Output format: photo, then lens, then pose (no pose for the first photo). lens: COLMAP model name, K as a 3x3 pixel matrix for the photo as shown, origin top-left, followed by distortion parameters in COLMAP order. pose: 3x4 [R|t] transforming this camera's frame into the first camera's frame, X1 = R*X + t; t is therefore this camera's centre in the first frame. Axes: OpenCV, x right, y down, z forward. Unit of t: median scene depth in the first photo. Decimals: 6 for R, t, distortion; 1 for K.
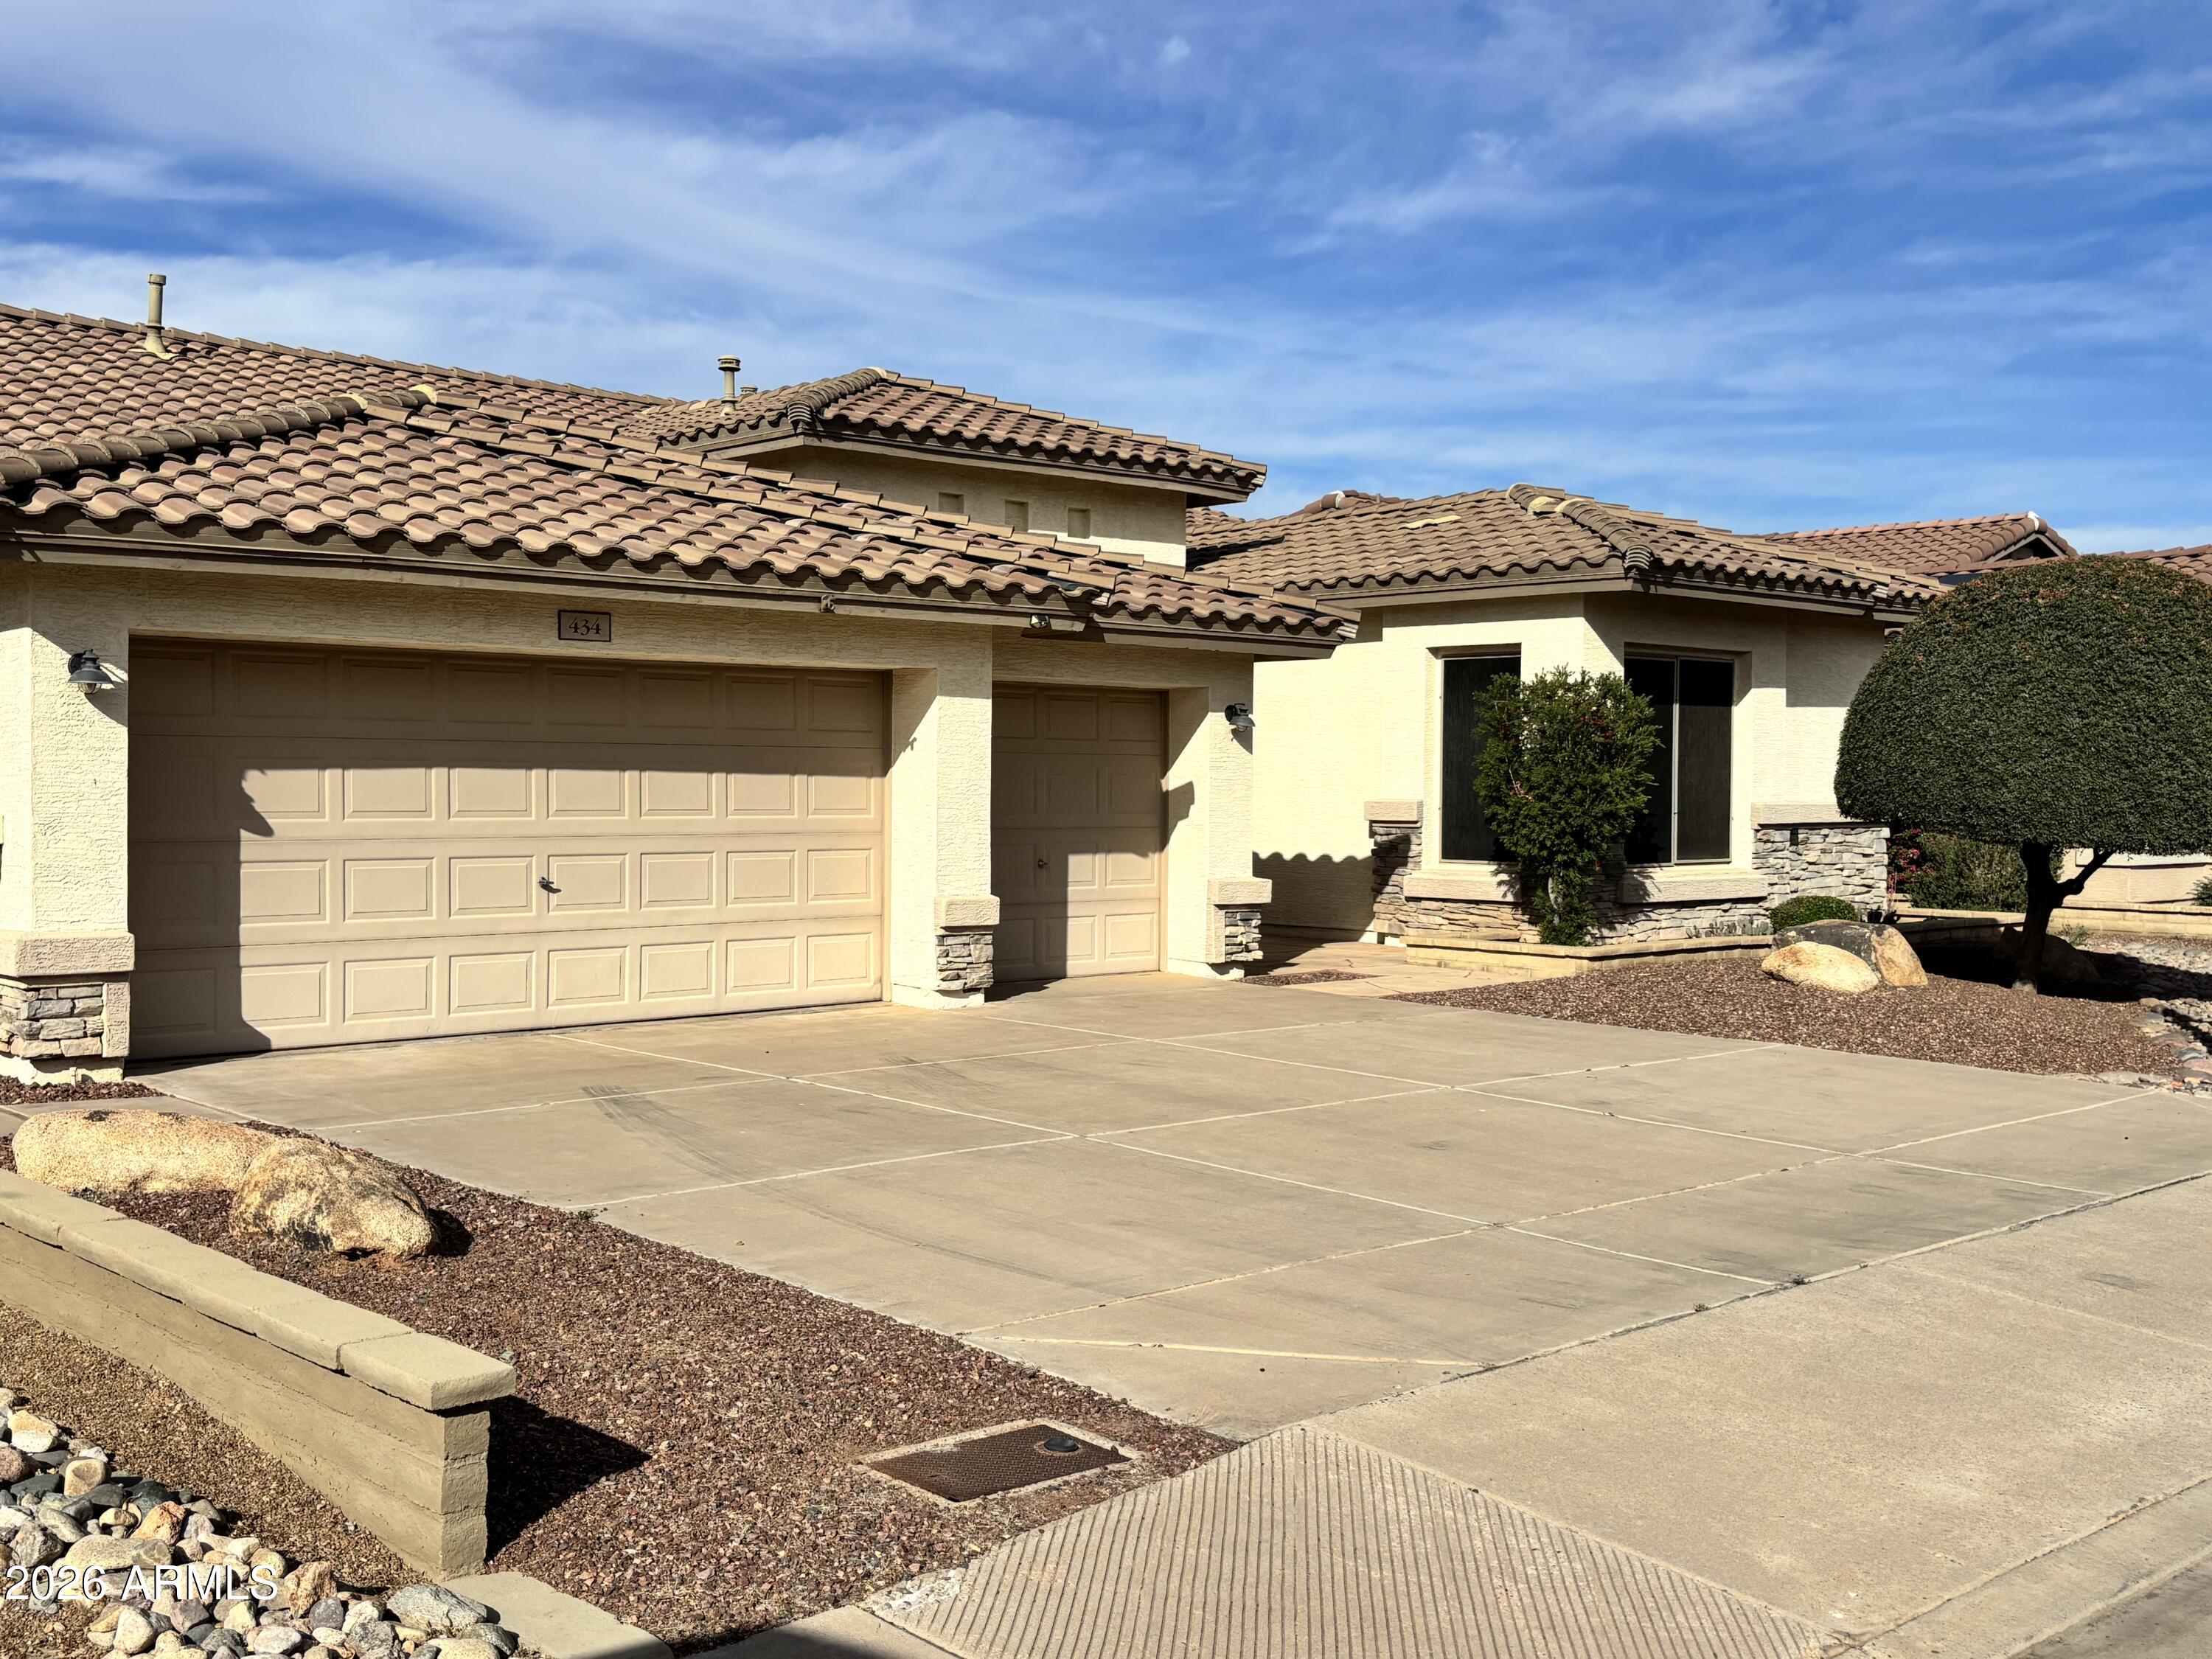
lens RADIAL K [[2281.5, 0, 1106.4], [0, 2281.5, 846.1], [0, 0, 1]] dist [0.185474, -0.780192]
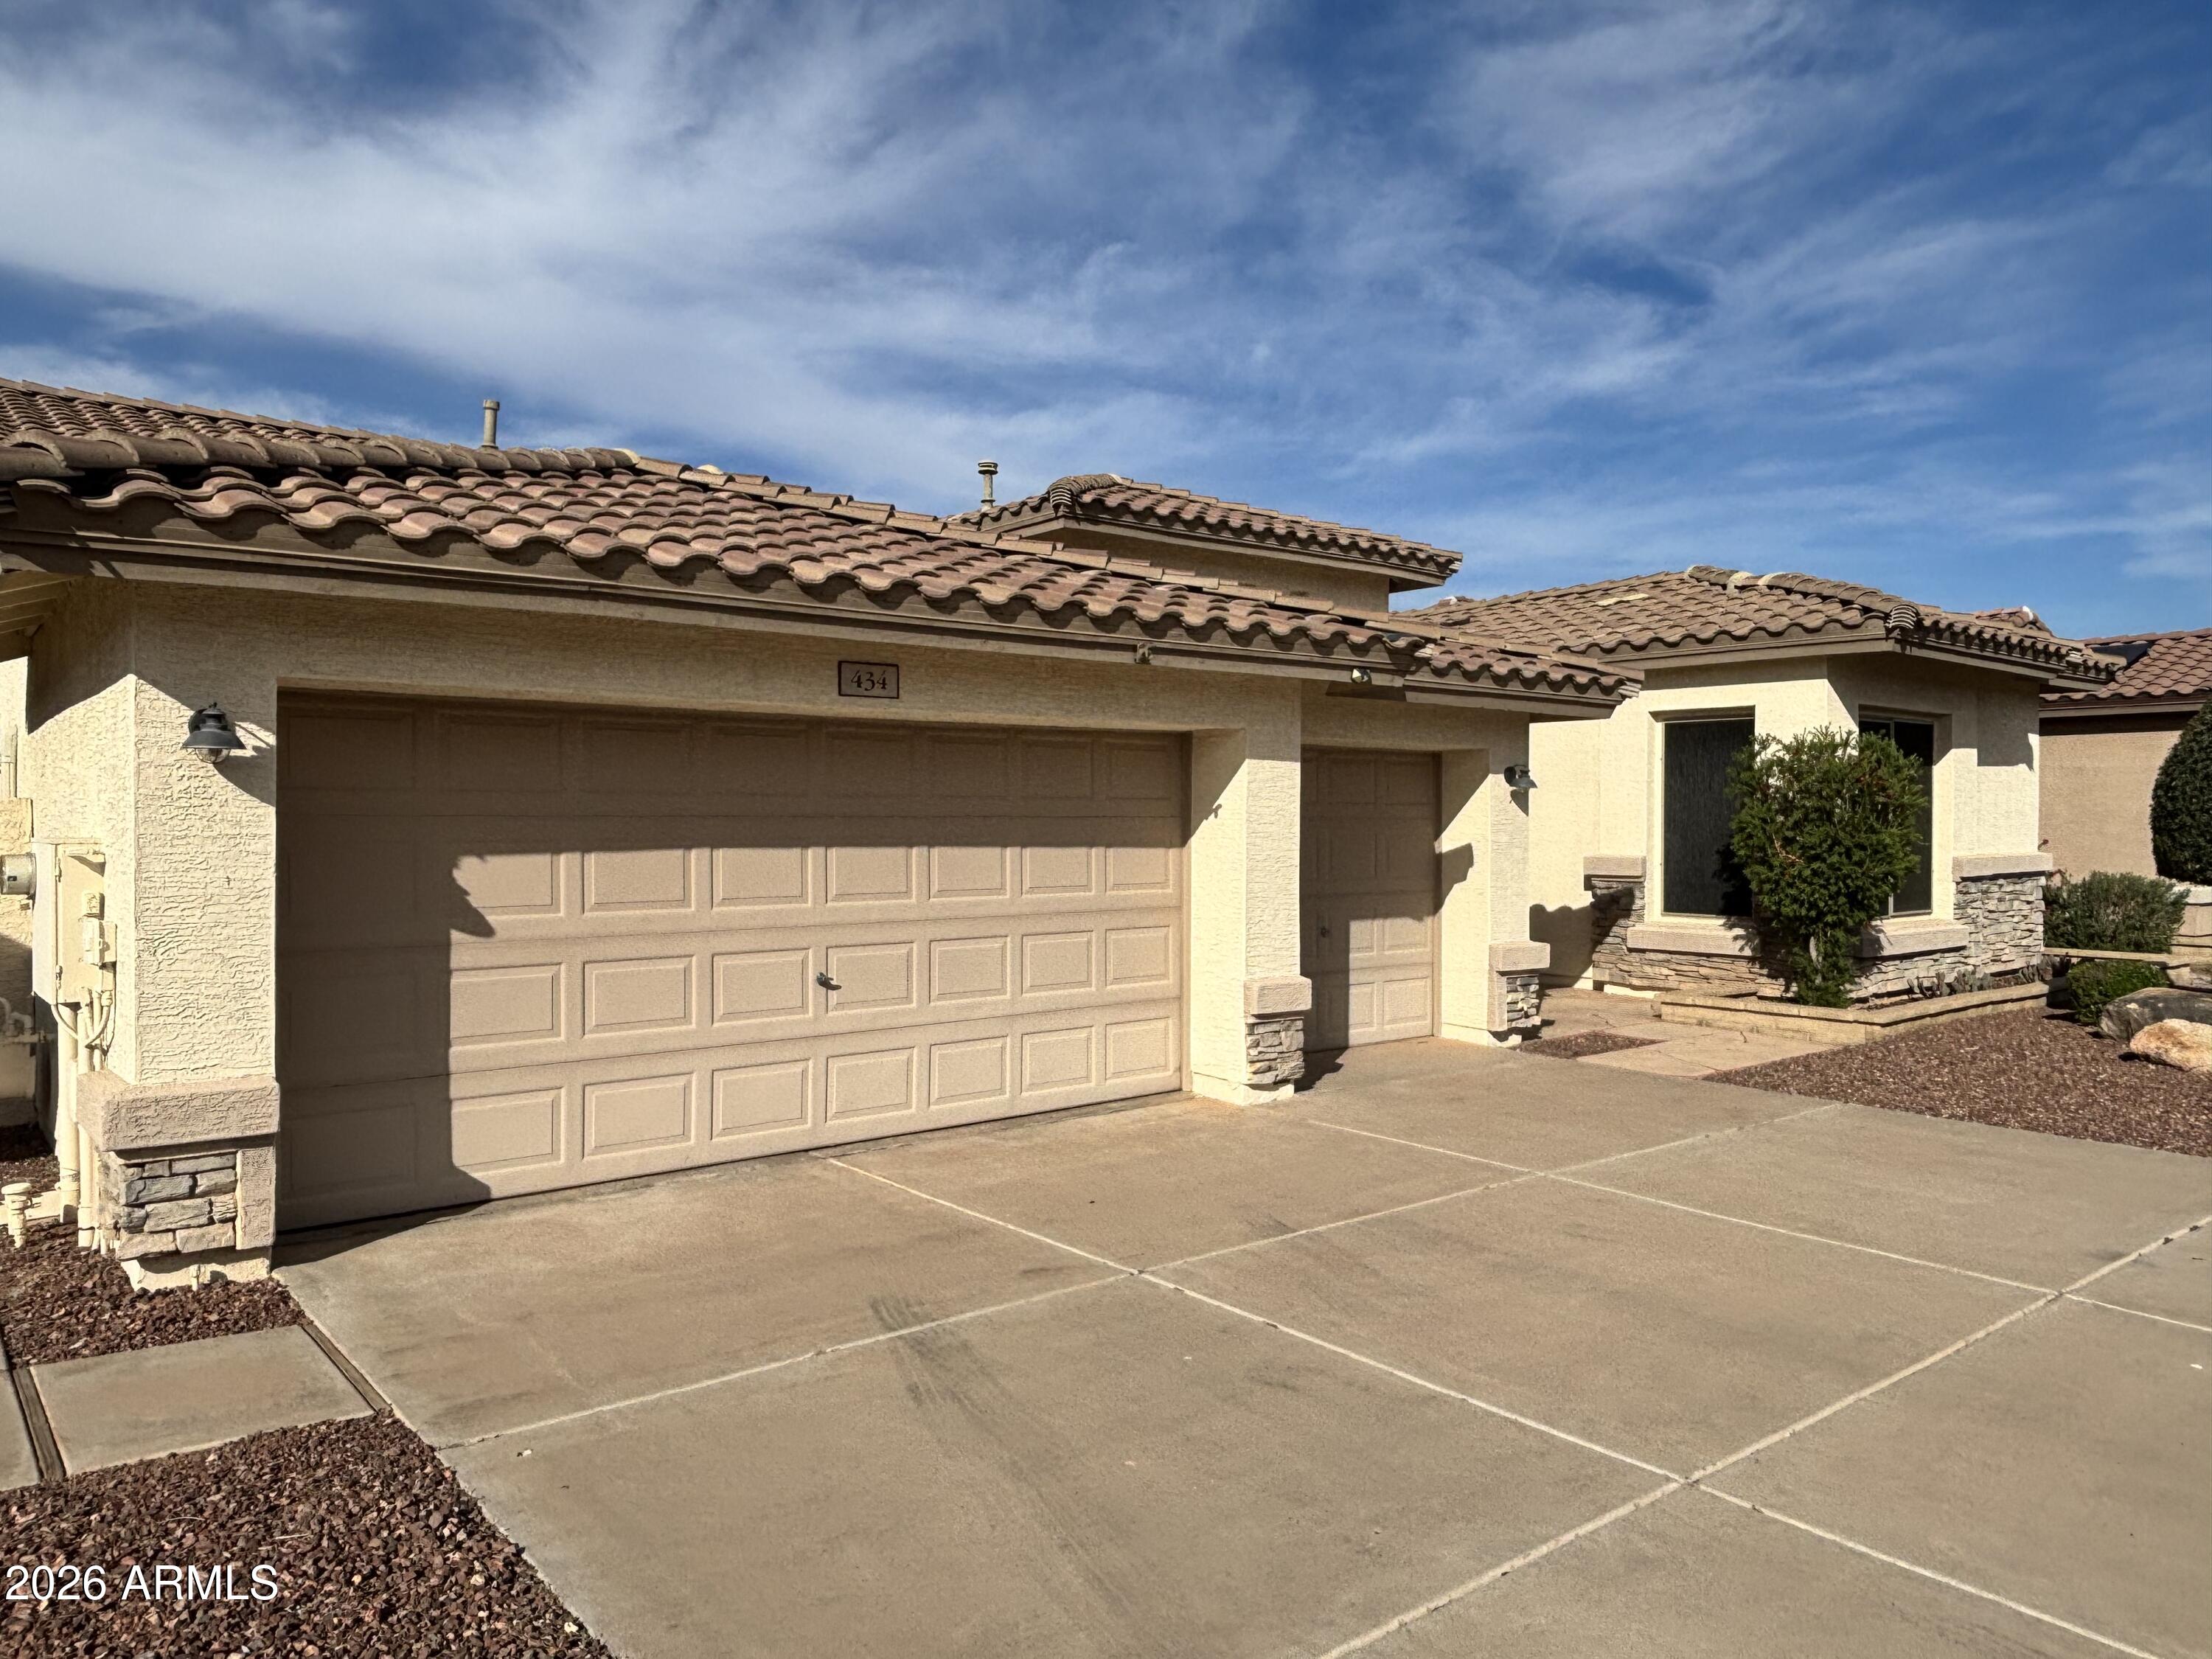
lens RADIAL K [[1552.3, 0, 1106.0], [0, 1552.3, 829.5], [0, 0, 1]] dist [0.068006, -0.222636]
pose [[0.998037, -0.005409, -0.062393, -0.089336], [0.003969, 0.999723, -0.023178, -0.023183], [0.062501, 0.022885, 0.997783, 0.373243]]
